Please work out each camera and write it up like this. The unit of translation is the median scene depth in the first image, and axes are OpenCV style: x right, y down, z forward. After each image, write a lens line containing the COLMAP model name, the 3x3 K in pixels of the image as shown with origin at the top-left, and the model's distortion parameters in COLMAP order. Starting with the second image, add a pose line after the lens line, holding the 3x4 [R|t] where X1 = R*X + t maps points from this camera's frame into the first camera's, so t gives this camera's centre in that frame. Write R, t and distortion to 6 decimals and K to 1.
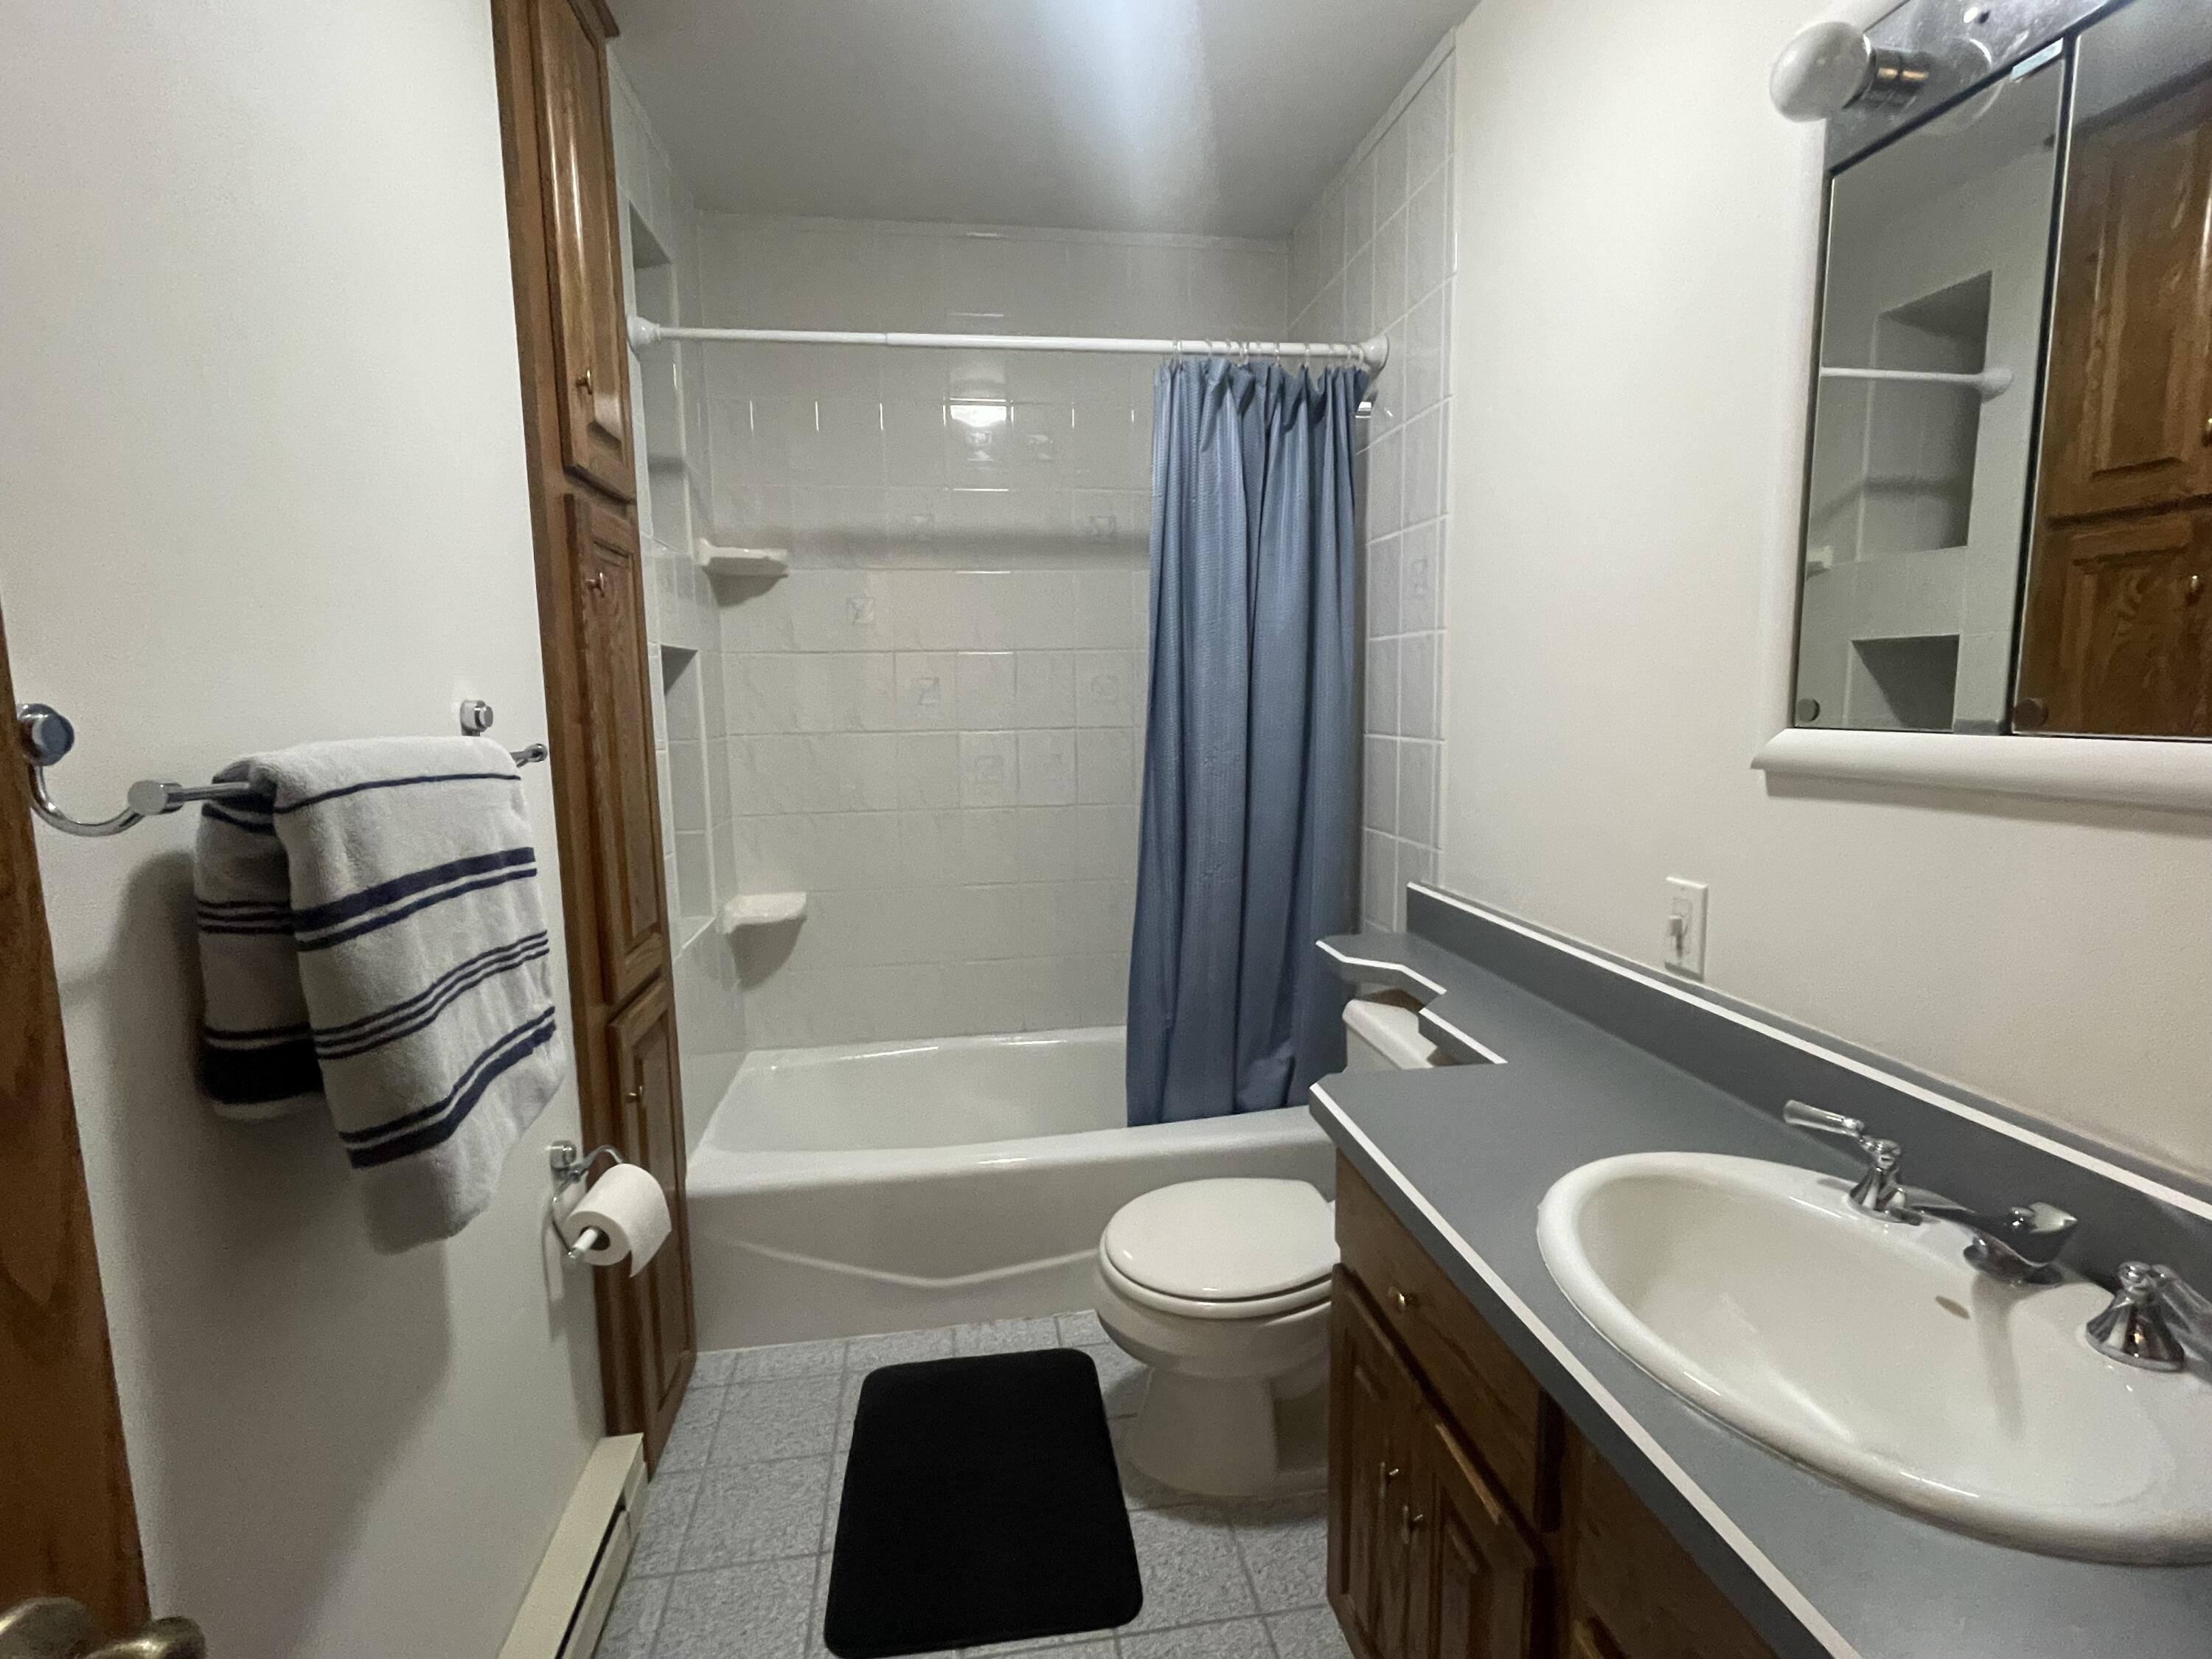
lens RADIAL K [[1024.6, 0, 1099.8], [0, 1024.6, 827.2], [0, 0, 1]] dist [-0.000954, -0.001329]
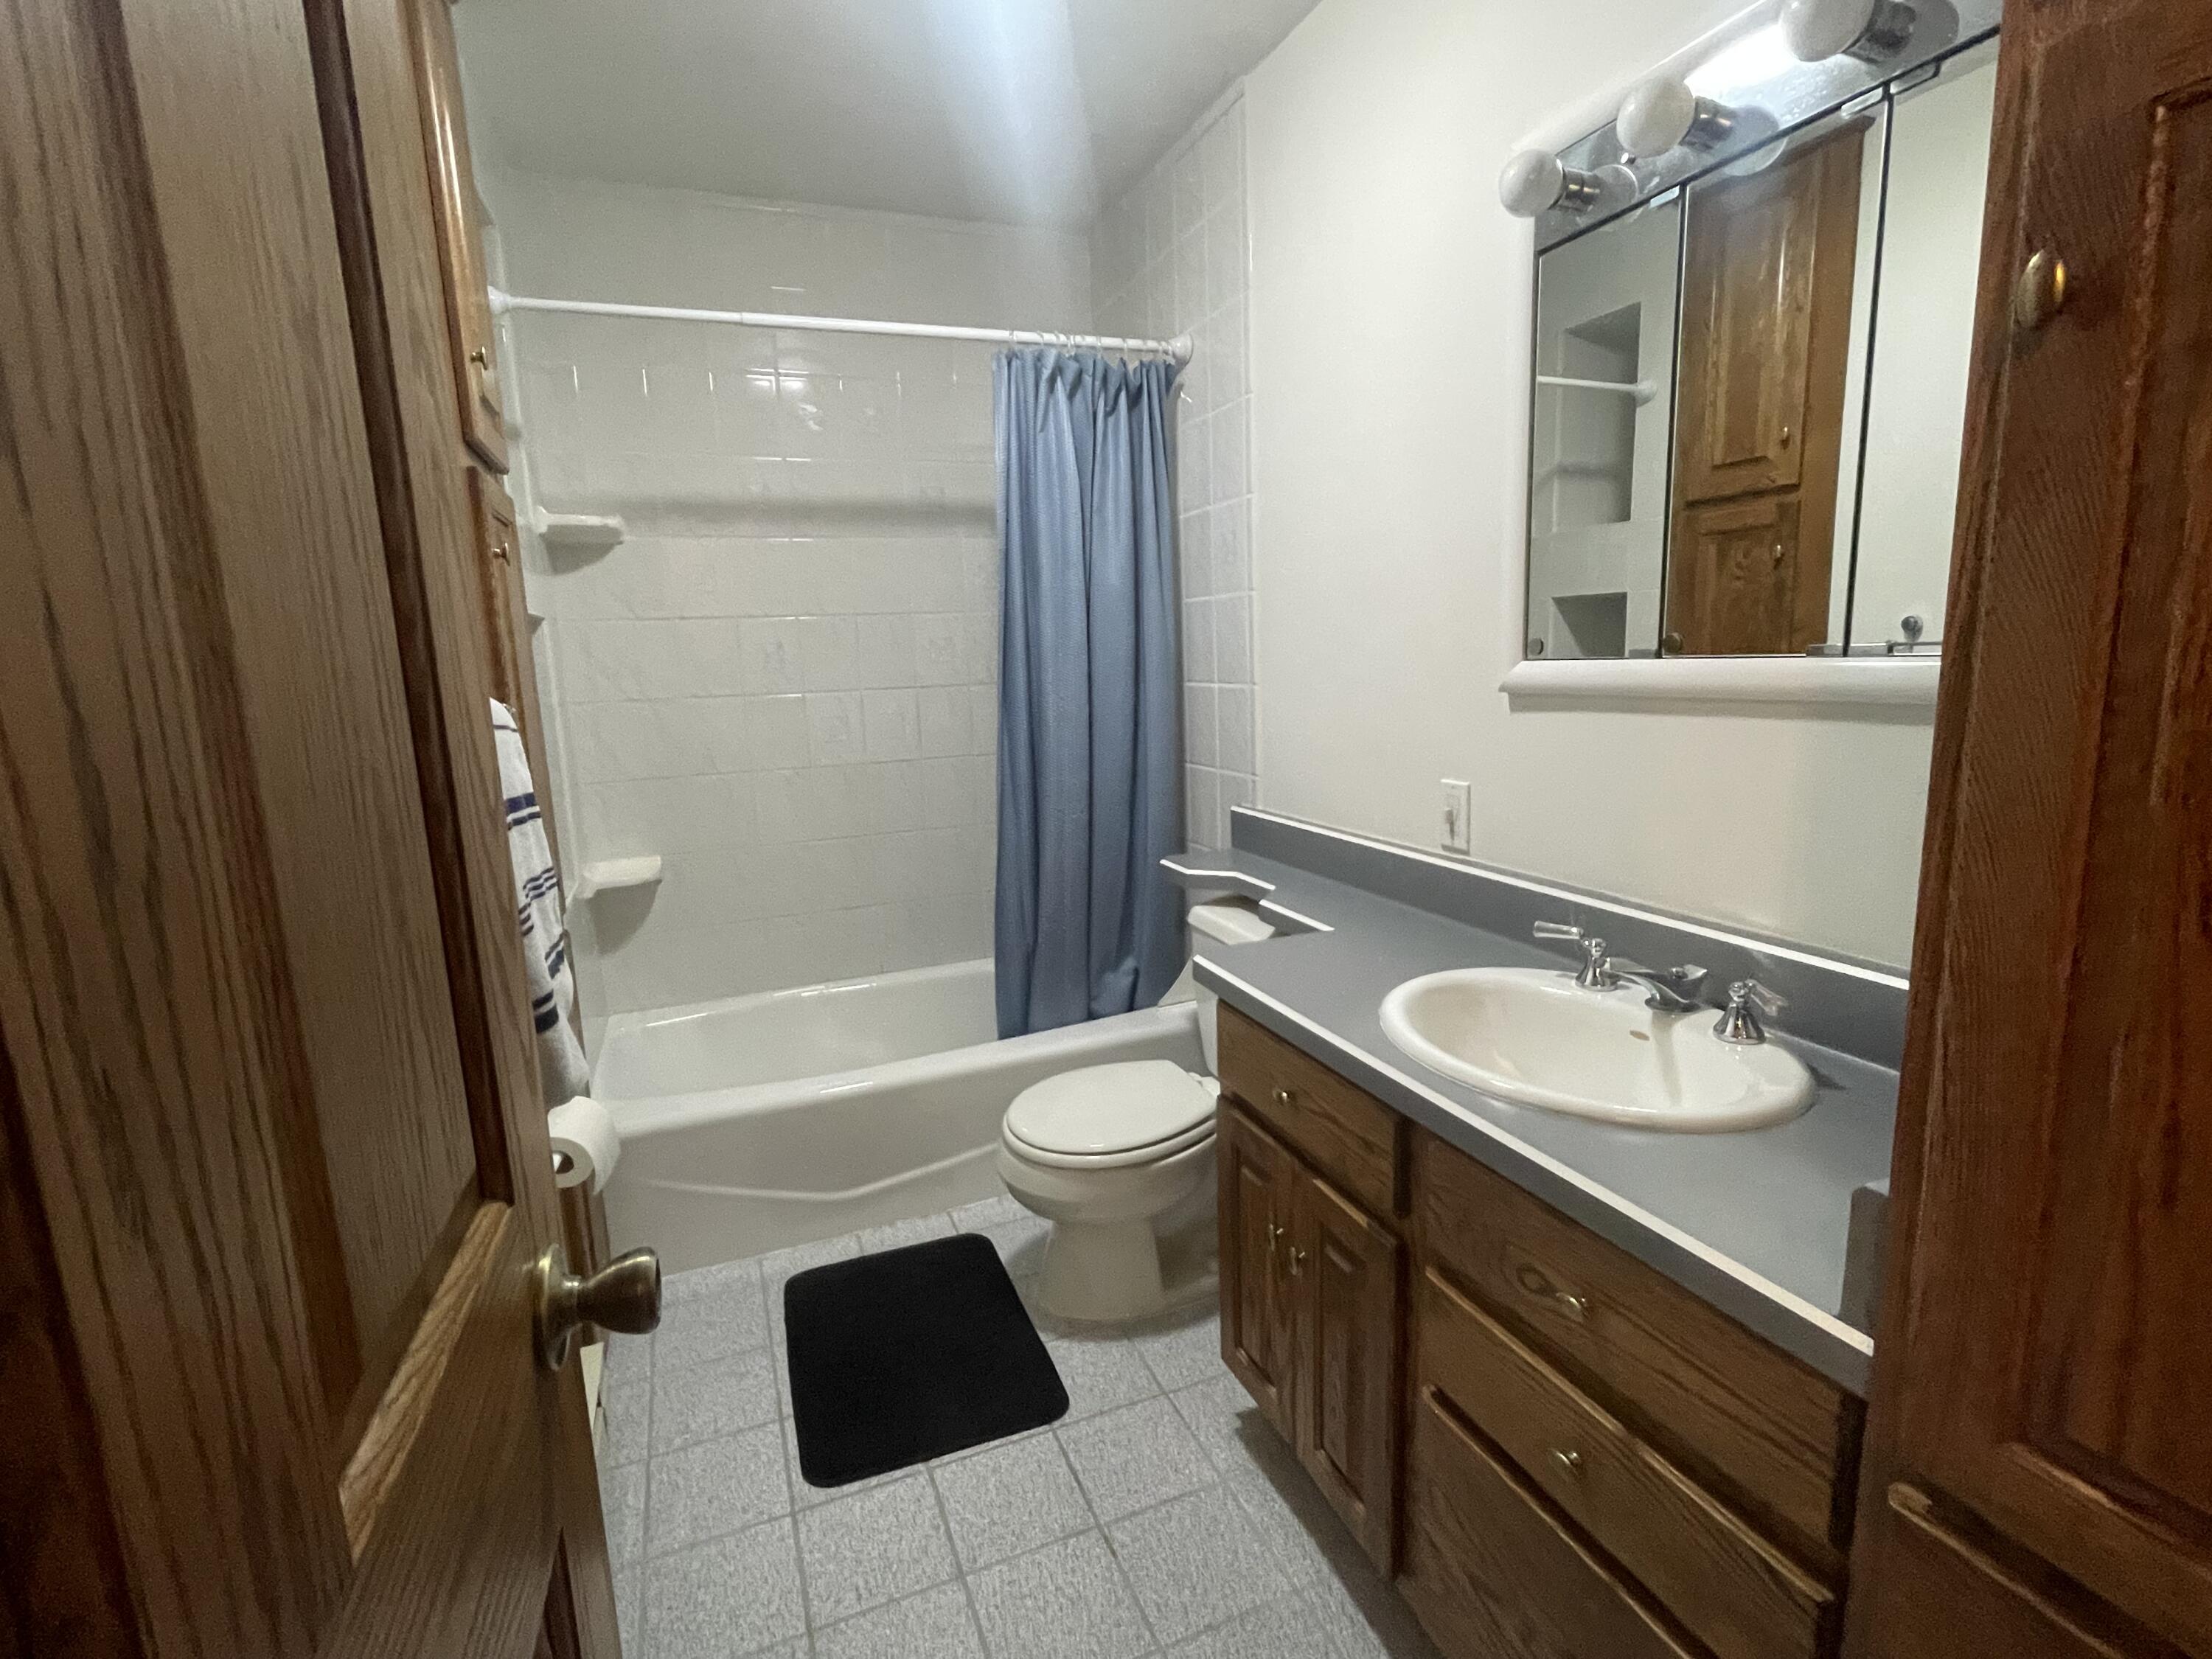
lens RADIAL K [[1024.6, 0, 1099.8], [0, 1024.6, 827.2], [0, 0, 1]] dist [-0.000954, -0.001329]
pose [[0.974401, -0.057951, 0.217221, -0.110983], [0.050572, 0.997944, 0.039384, 0.025052], [-0.219057, -0.027391, 0.975327, -0.127840]]
